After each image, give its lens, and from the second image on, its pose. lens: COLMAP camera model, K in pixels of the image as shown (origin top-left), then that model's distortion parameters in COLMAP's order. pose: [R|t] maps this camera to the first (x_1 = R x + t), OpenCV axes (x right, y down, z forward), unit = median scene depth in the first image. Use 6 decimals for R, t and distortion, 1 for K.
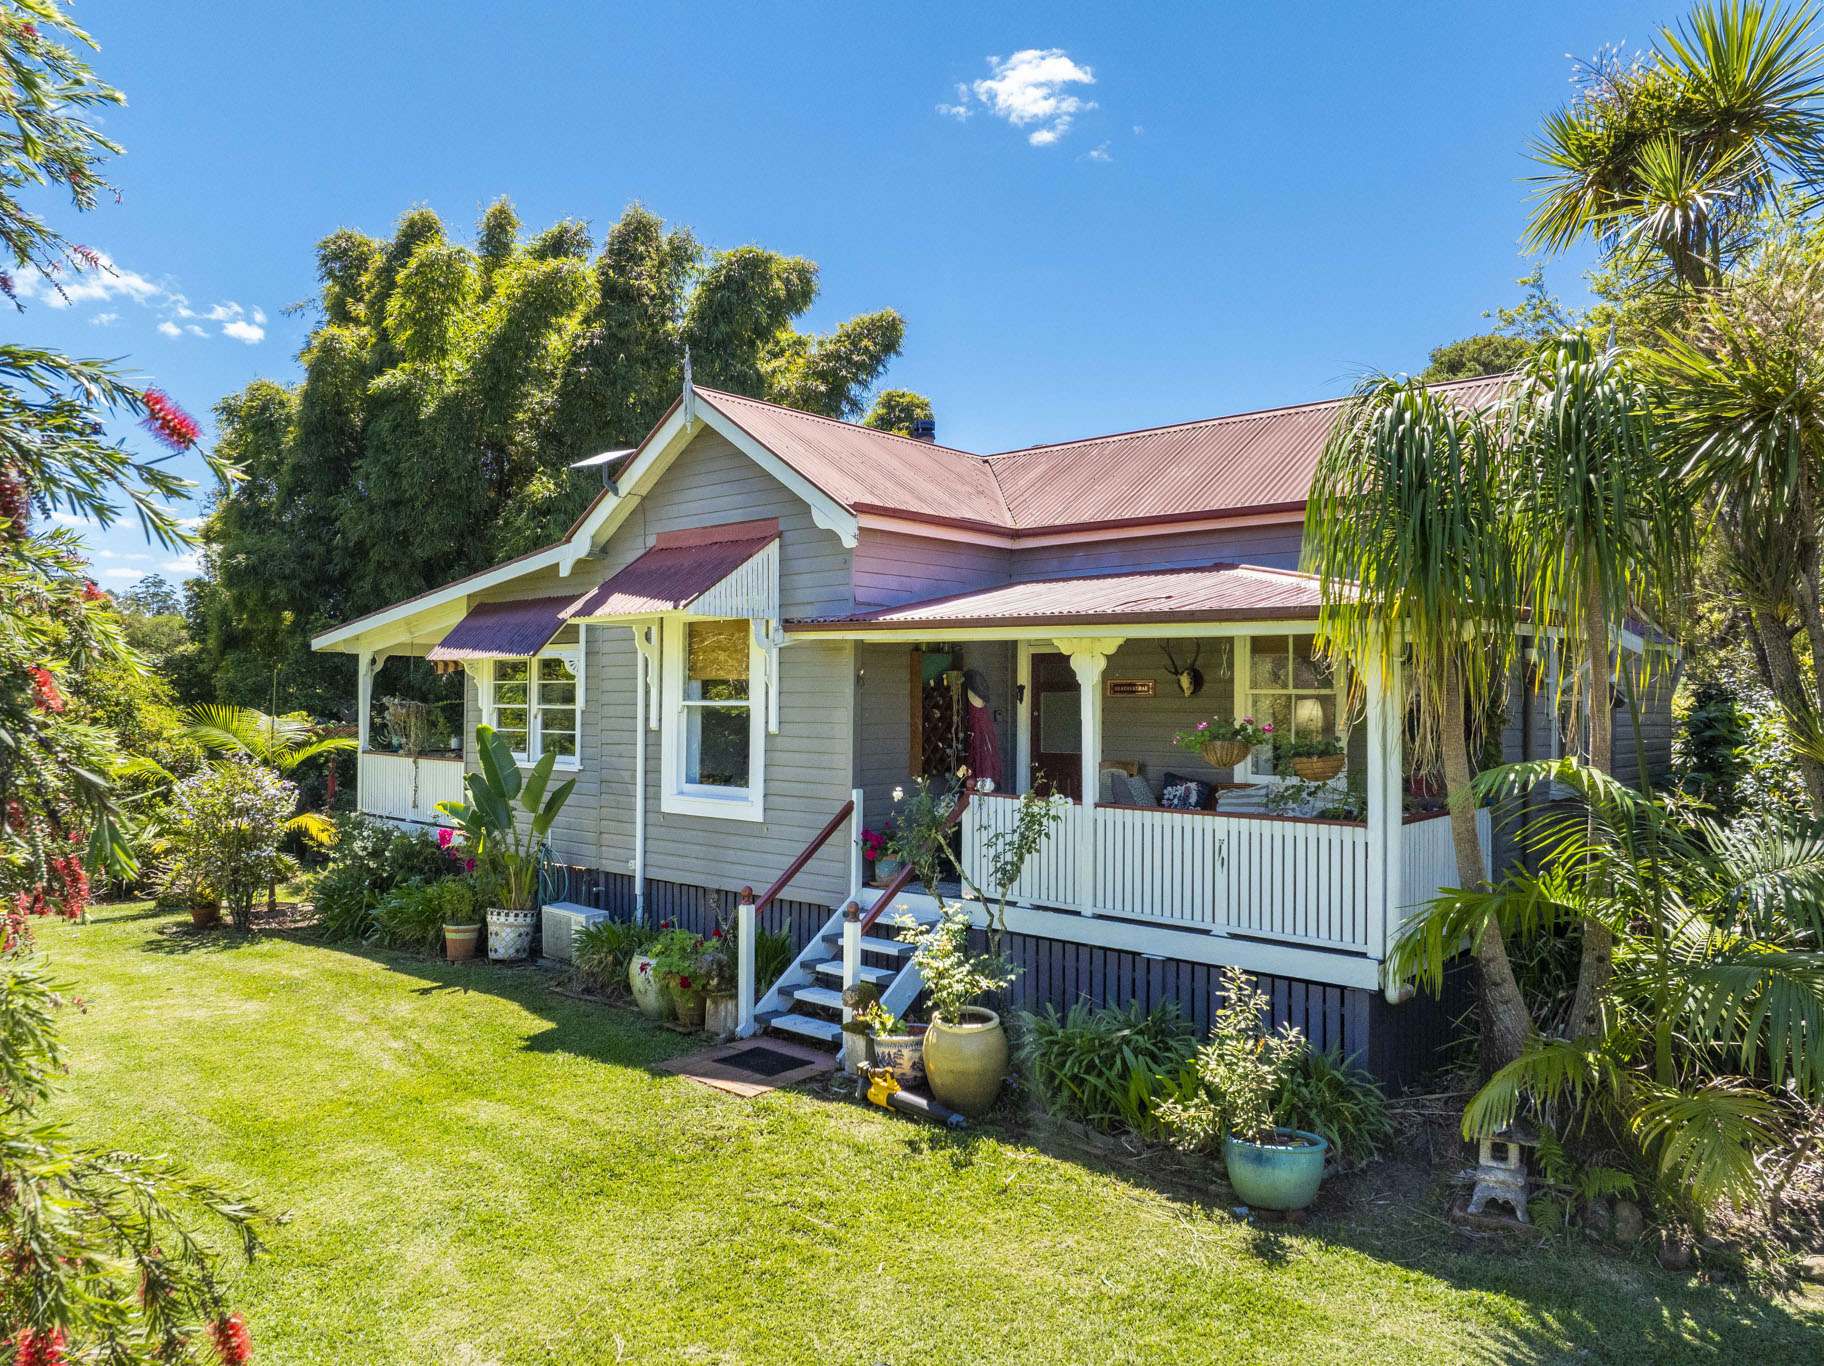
lens RADIAL K [[1267.2, 0, 912.0], [0, 1267.2, 683.0], [0, 0, 1]] dist [-0.034280, 0.000241]
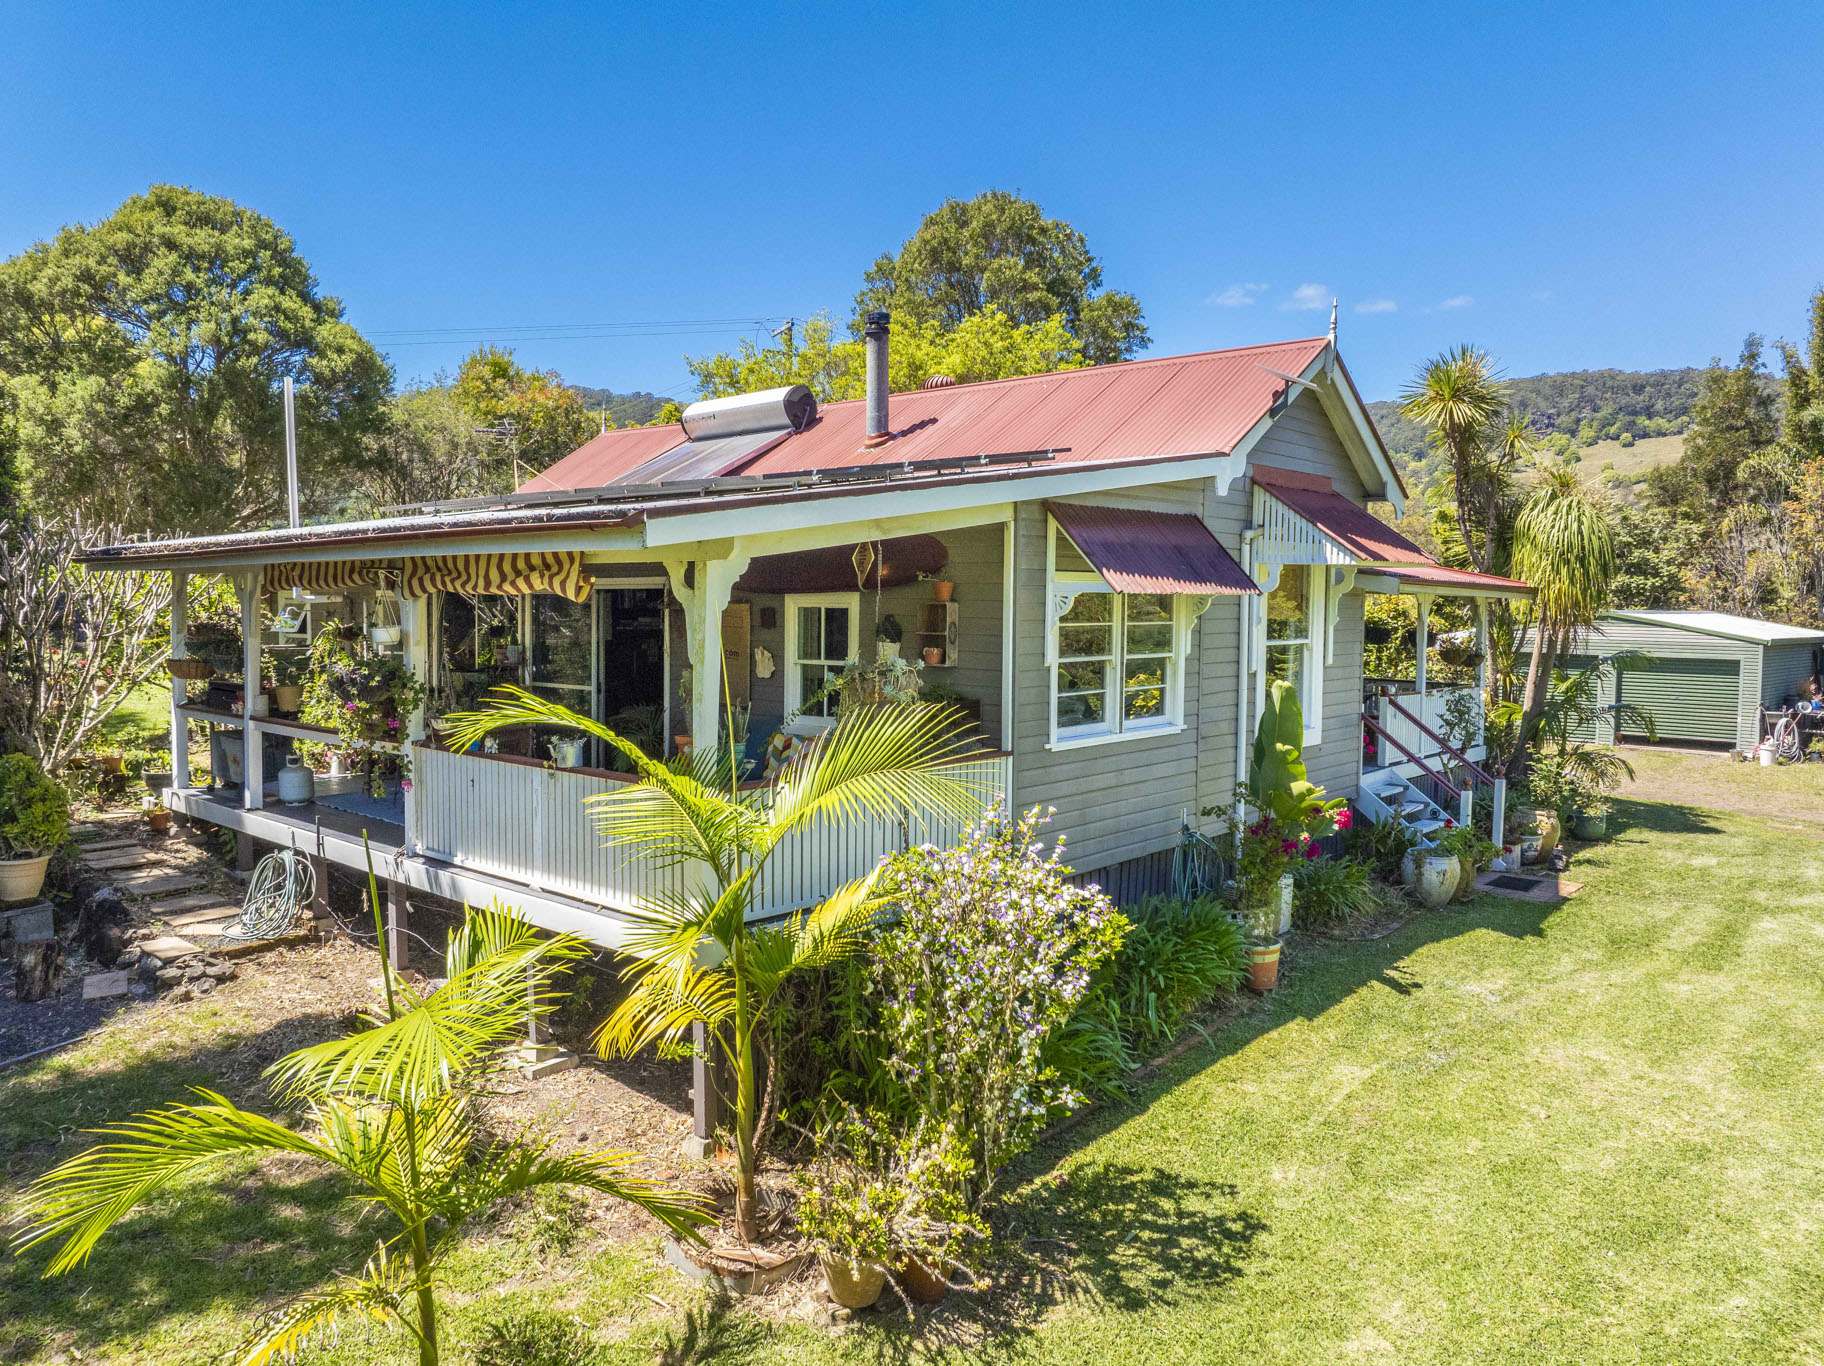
lens RADIAL K [[1258.6, 0, 912.0], [0, 1258.6, 683.0], [0, 0, 1]] dist [-0.052308, 0.031379]
pose [[0.005653, -0.070257, 0.997513, -1.142786], [-0.016846, 0.997381, 0.070343, -0.017330], [-0.999842, -0.017201, 0.004455, 1.246360]]
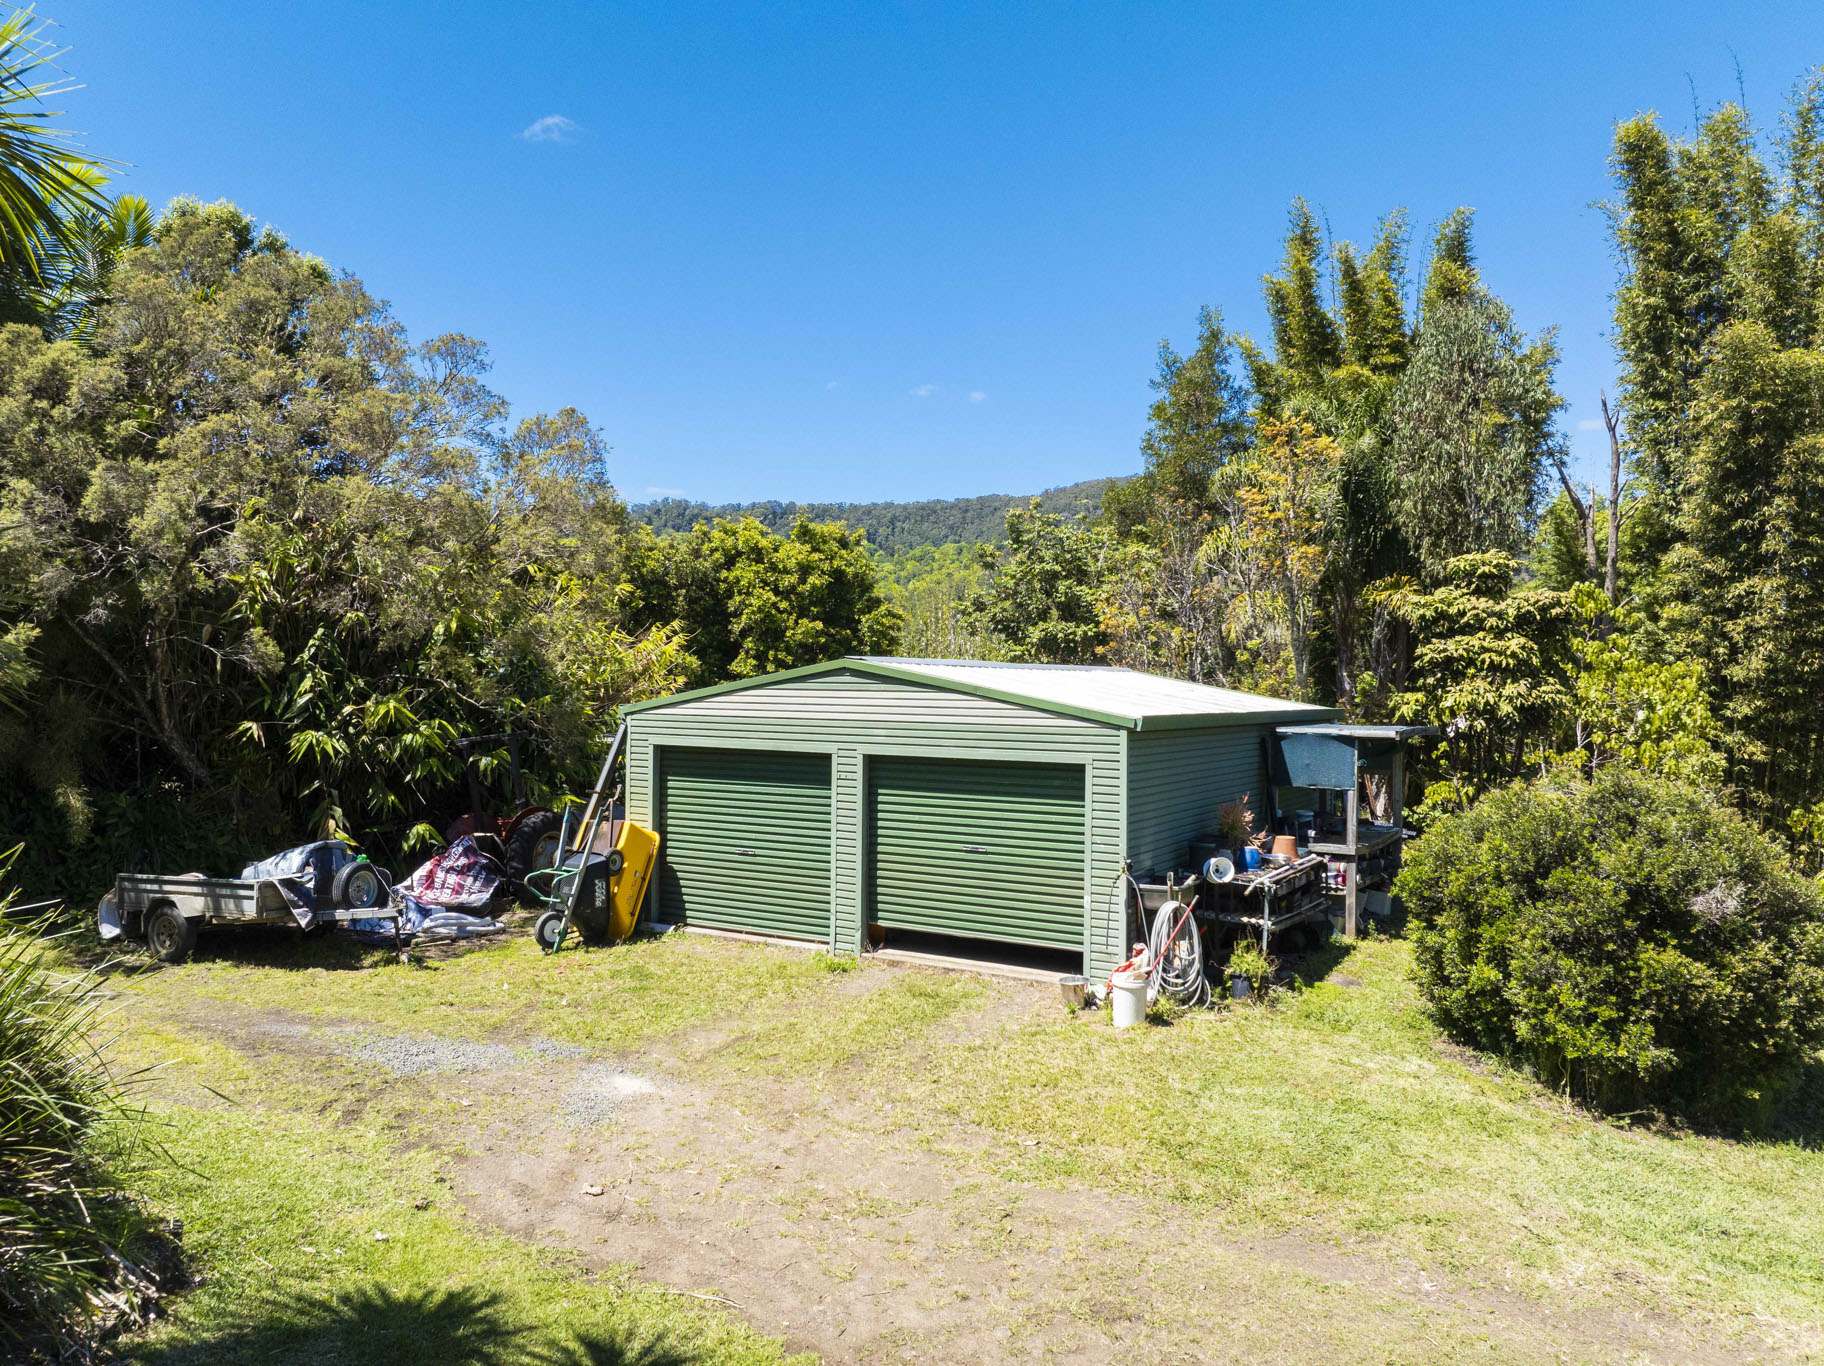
lens RADIAL K [[1267.2, 0, 912.0], [0, 1267.2, 683.0], [0, 0, 1]] dist [-0.034280, 0.000241]
pose [[-0.282934, -0.004668, 0.959128, 0.063279], [-0.017930, 0.999839, -0.000422, 0.010392], [-0.958972, -0.017317, -0.282972, 0.270386]]
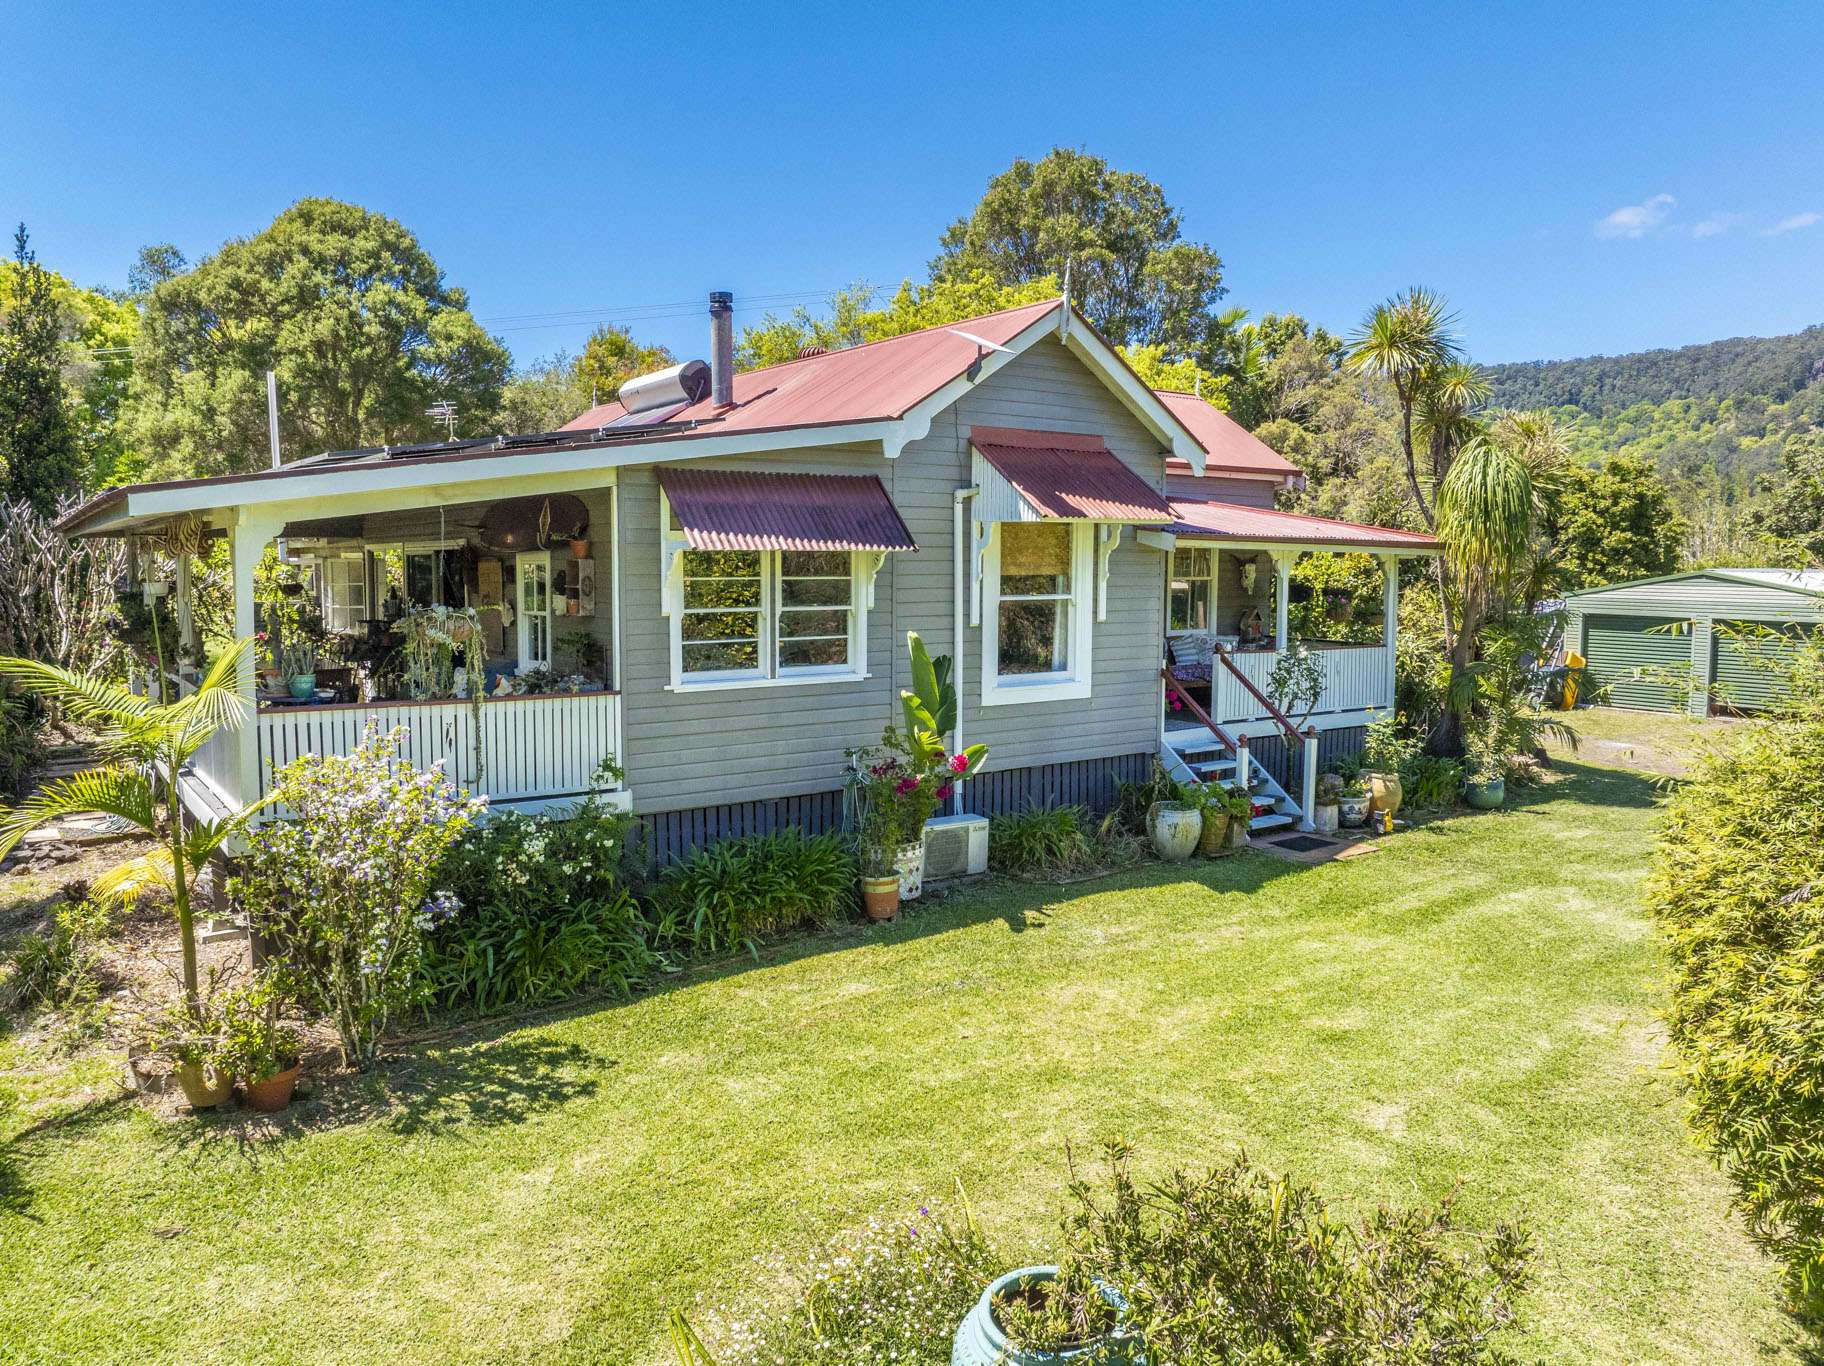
lens RADIAL K [[1267.2, 0, 912.0], [0, 1267.2, 683.0], [0, 0, 1]] dist [-0.034280, 0.000241]
pose [[0.220994, -0.097418, 0.970397, -1.181222], [-0.011252, 0.994678, 0.102418, -0.020015], [-0.975210, -0.033553, 0.218722, 0.824303]]
